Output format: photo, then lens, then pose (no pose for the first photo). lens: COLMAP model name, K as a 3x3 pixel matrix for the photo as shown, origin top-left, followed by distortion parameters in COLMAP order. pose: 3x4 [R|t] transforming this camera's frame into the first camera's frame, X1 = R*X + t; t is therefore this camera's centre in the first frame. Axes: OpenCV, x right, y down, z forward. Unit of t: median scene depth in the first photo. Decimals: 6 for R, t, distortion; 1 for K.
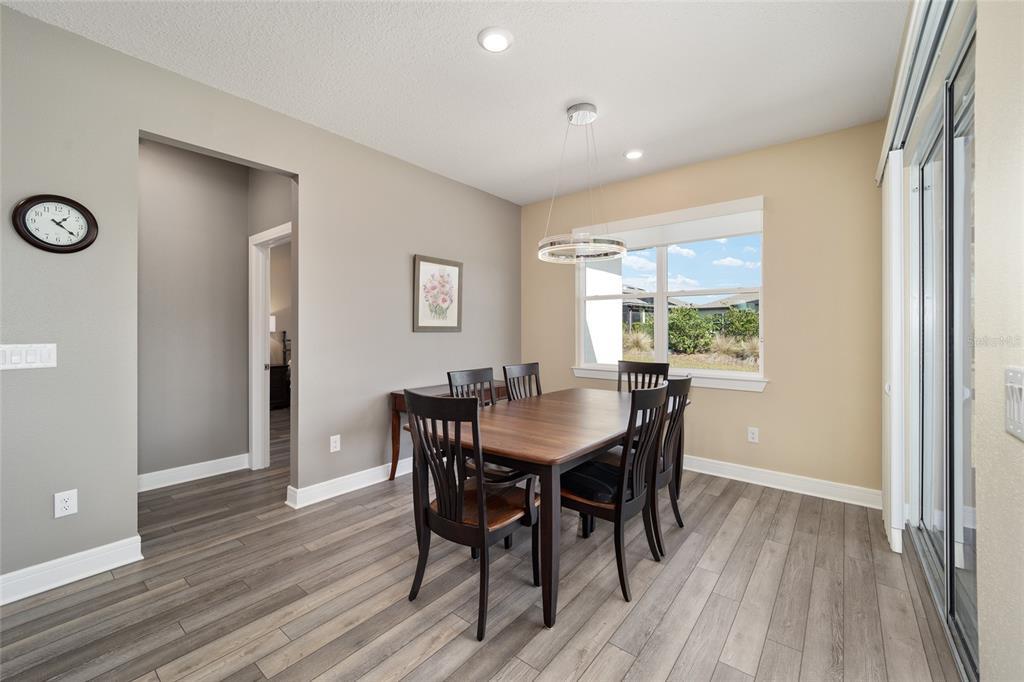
lens RADIAL K [[414.2, 0, 509.8], [0, 414.2, 333.9], [0, 0, 1]] dist [0.000406, 0.000452]
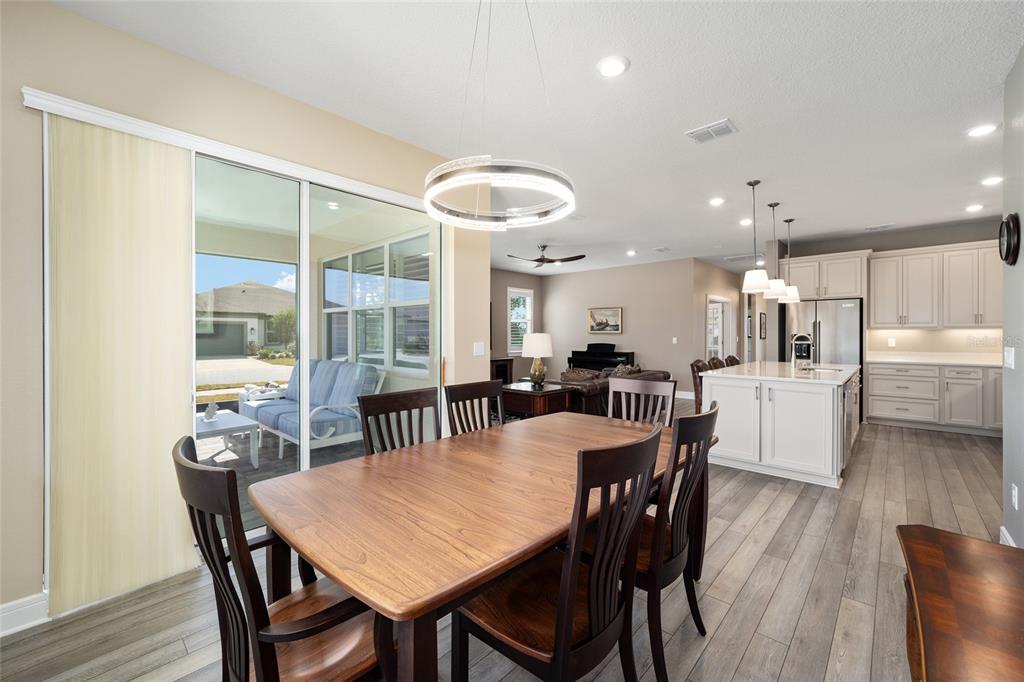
lens RADIAL K [[414.2, 0, 514.3], [0, 414.2, 339.1], [0, 0, 1]] dist [0.000406, 0.000452]
pose [[-0.997705, 0.001283, 0.067703, 0.138901], [0.002121, 0.999922, 0.012298, -0.017869], [-0.067682, 0.012413, -0.997630, 1.890008]]
